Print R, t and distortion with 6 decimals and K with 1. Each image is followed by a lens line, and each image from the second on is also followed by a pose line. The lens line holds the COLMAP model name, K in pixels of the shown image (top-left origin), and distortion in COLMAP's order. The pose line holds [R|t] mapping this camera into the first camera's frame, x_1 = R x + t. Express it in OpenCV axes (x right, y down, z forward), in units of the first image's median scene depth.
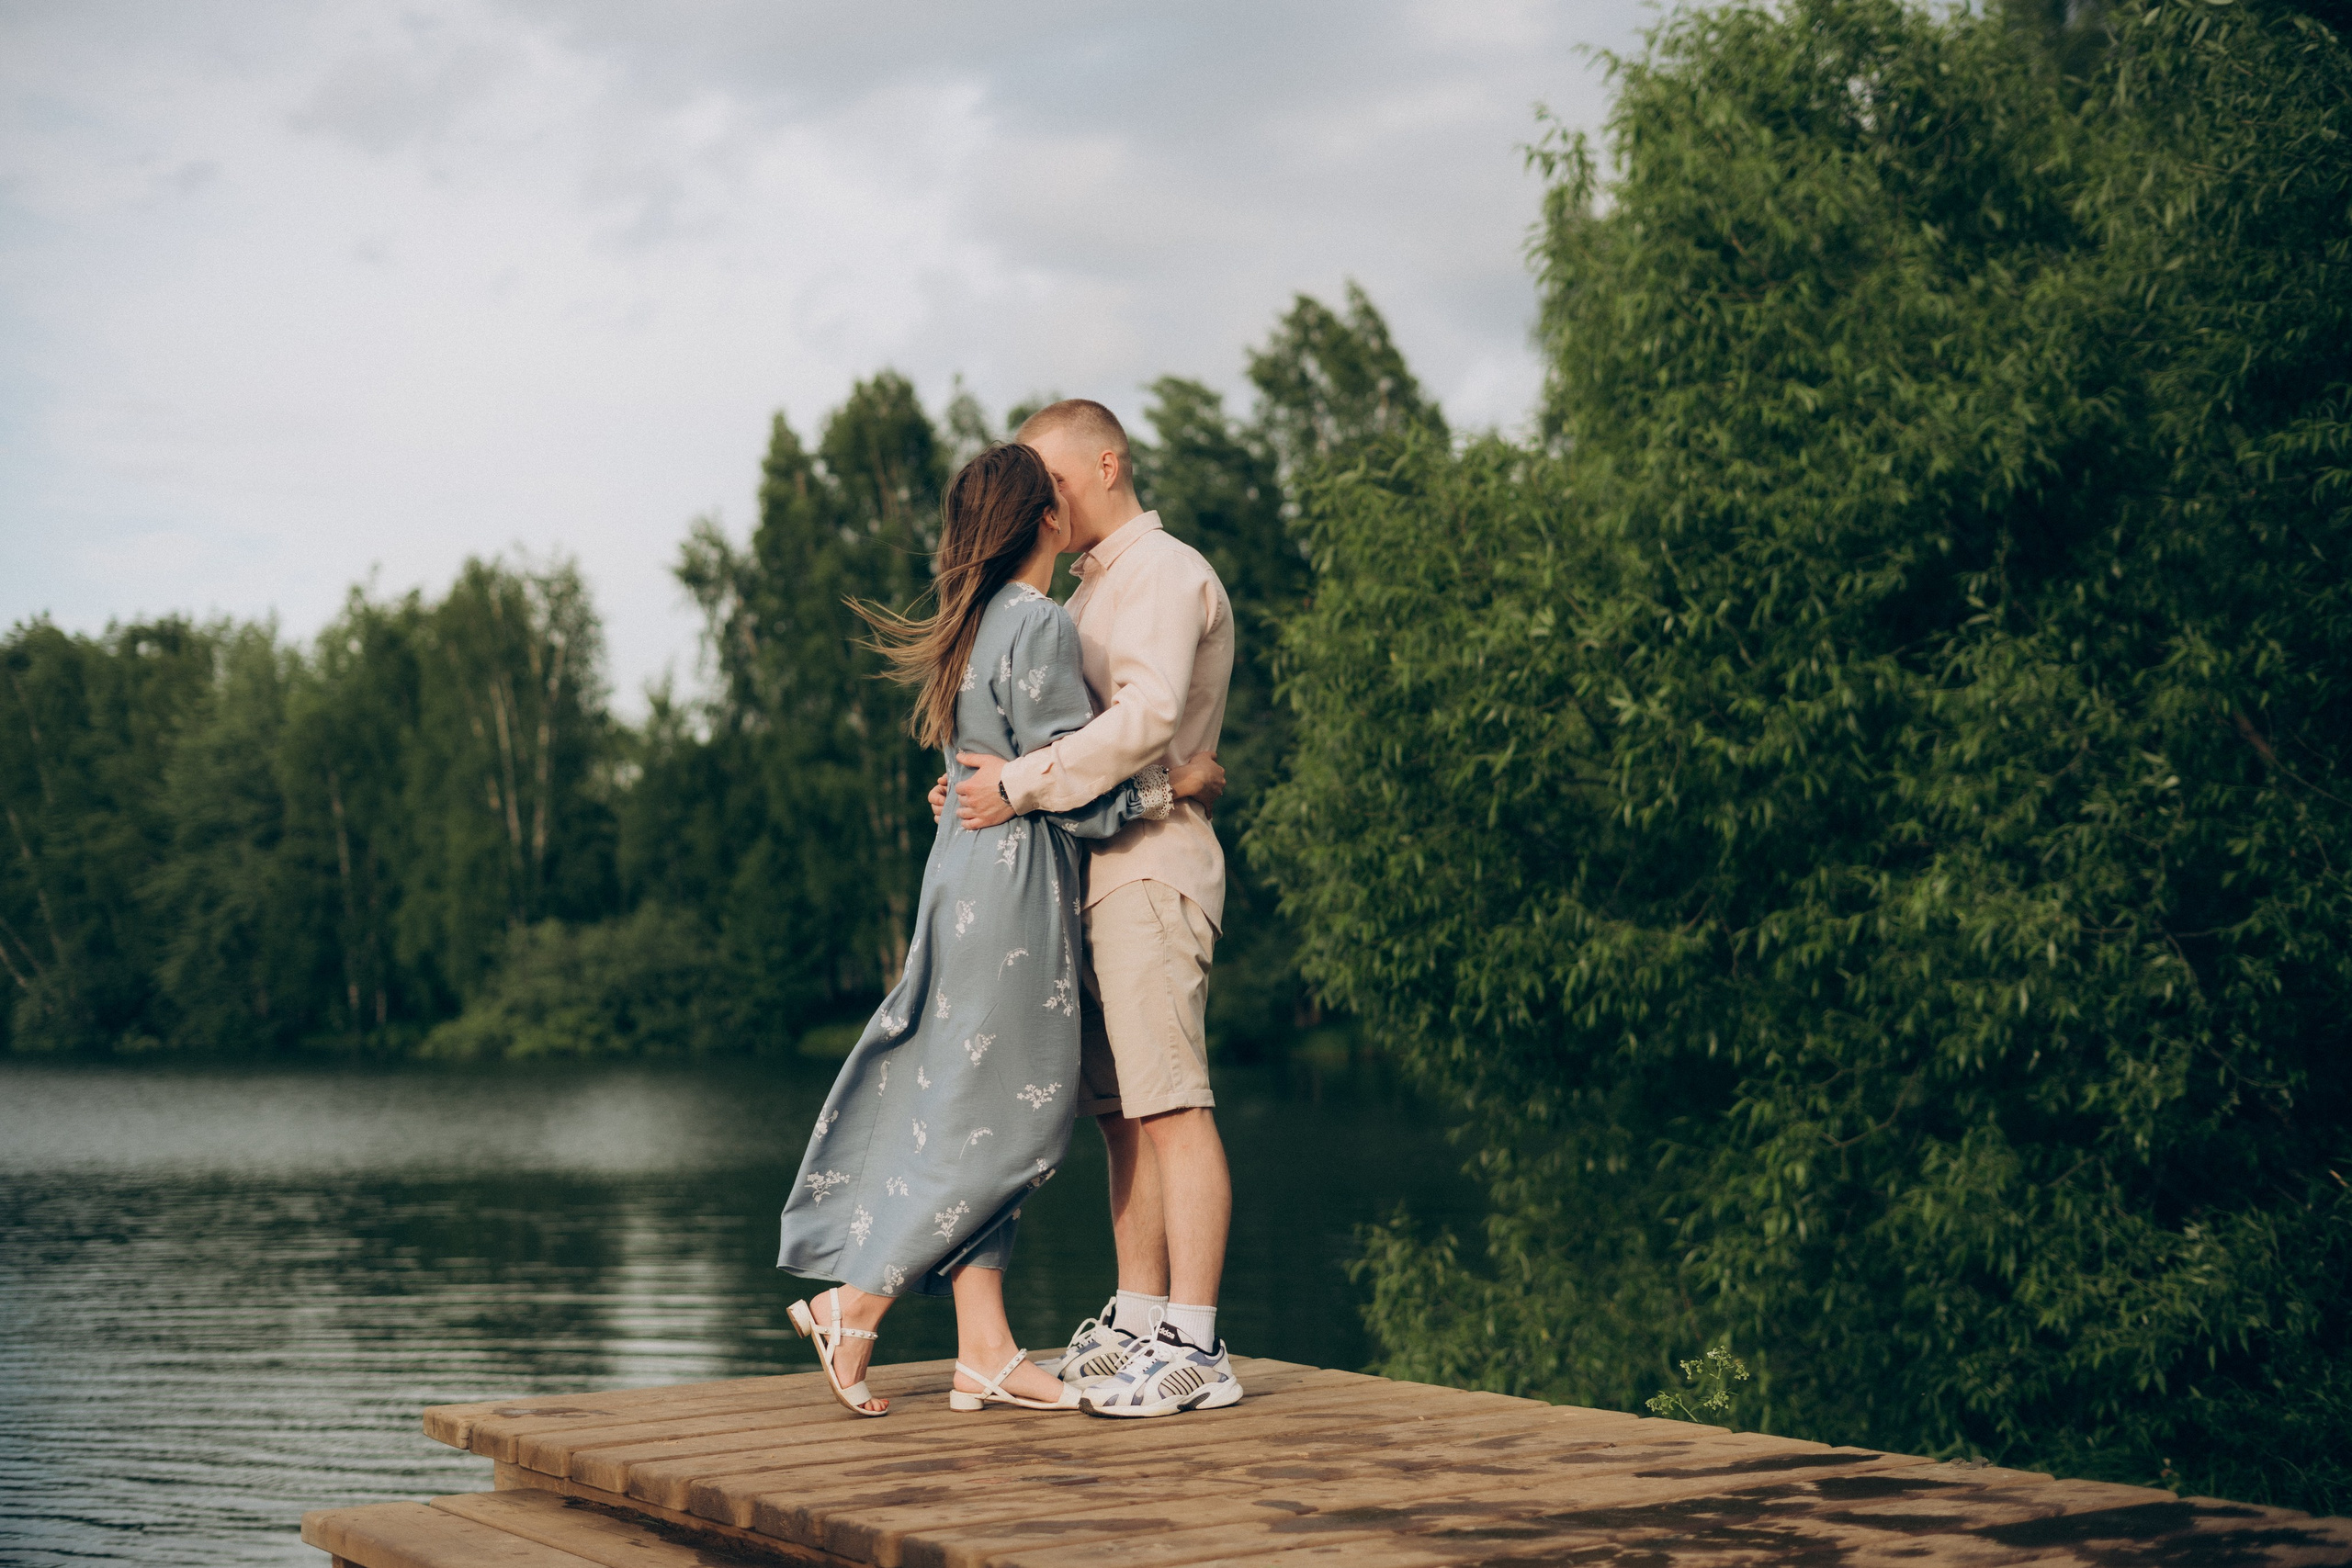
lens RADIAL K [[5354.6, 0, 1173.4], [0, 5354.6, 642.3], [0, 0, 1]] dist [0.206594, -1.460489]
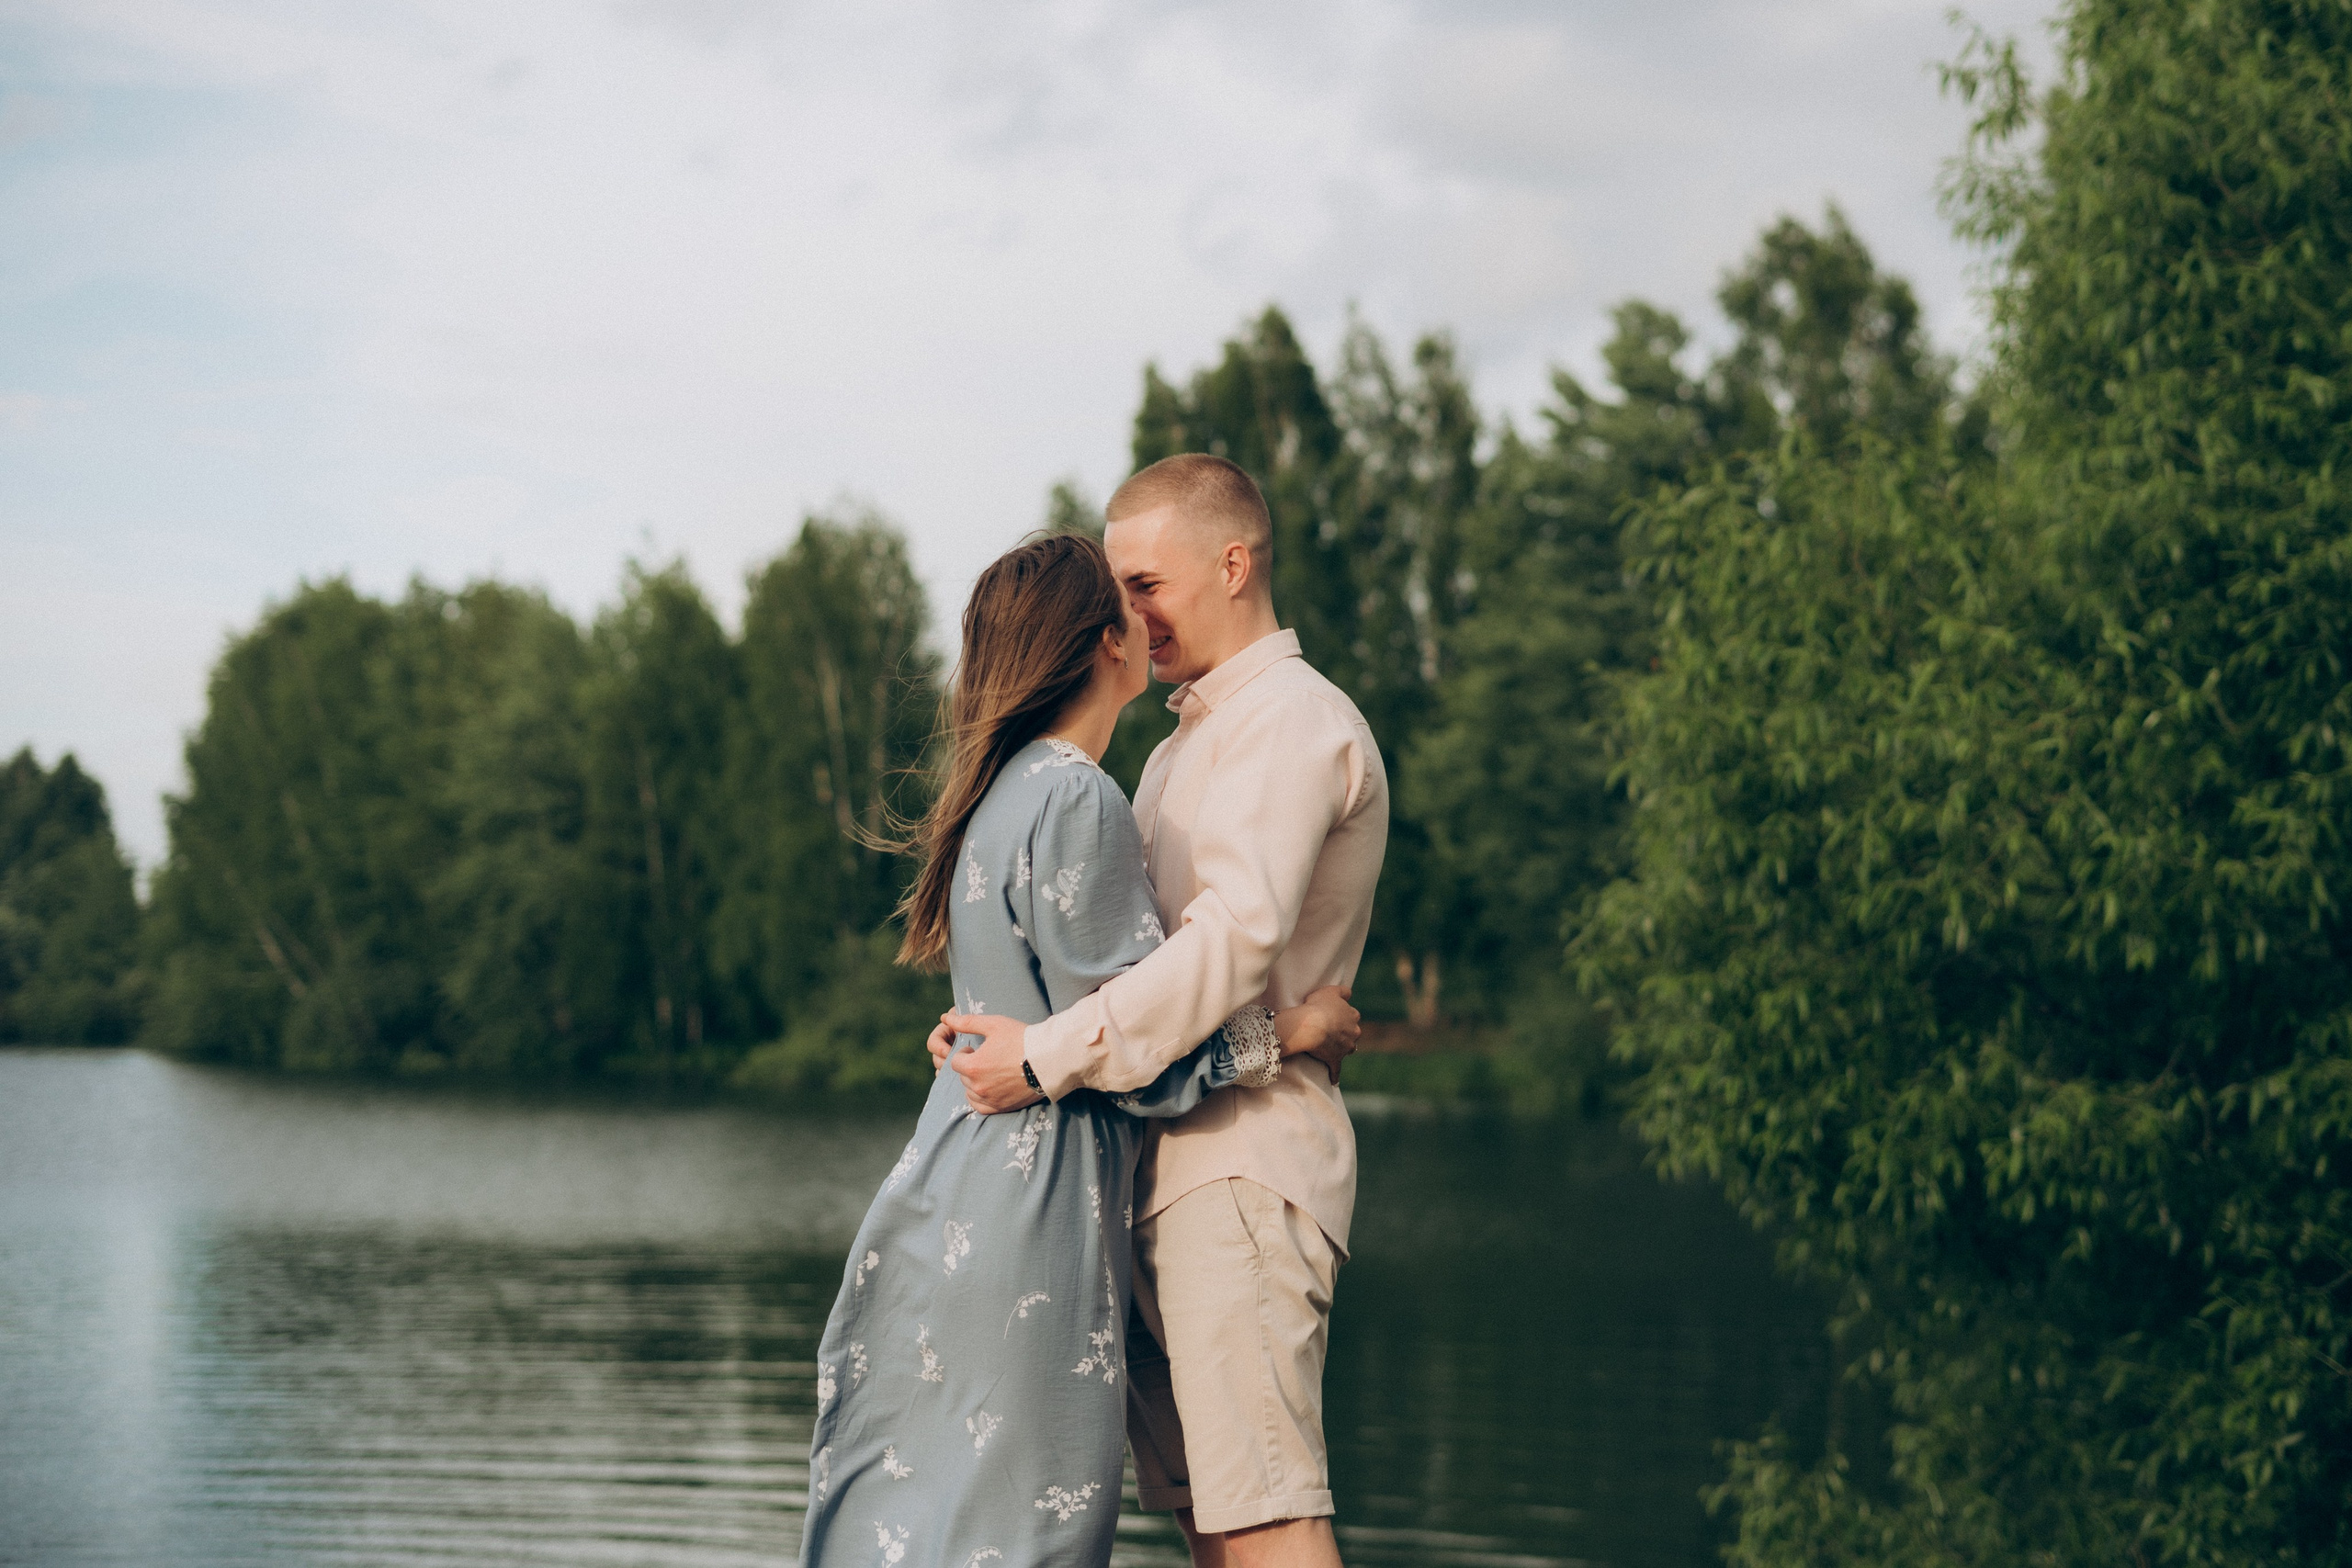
lens RADIAL K [[5354.6, 0, 1173.4], [0, 5354.6, 642.3], [0, 0, 1]] dist [0.206594, -1.460489]
pose [[0.993735, 0.010904, -0.111231, 0.041892], [-0.008050, 0.999628, 0.026074, -0.027948], [0.111474, -0.025015, 0.993453, 0.219185]]
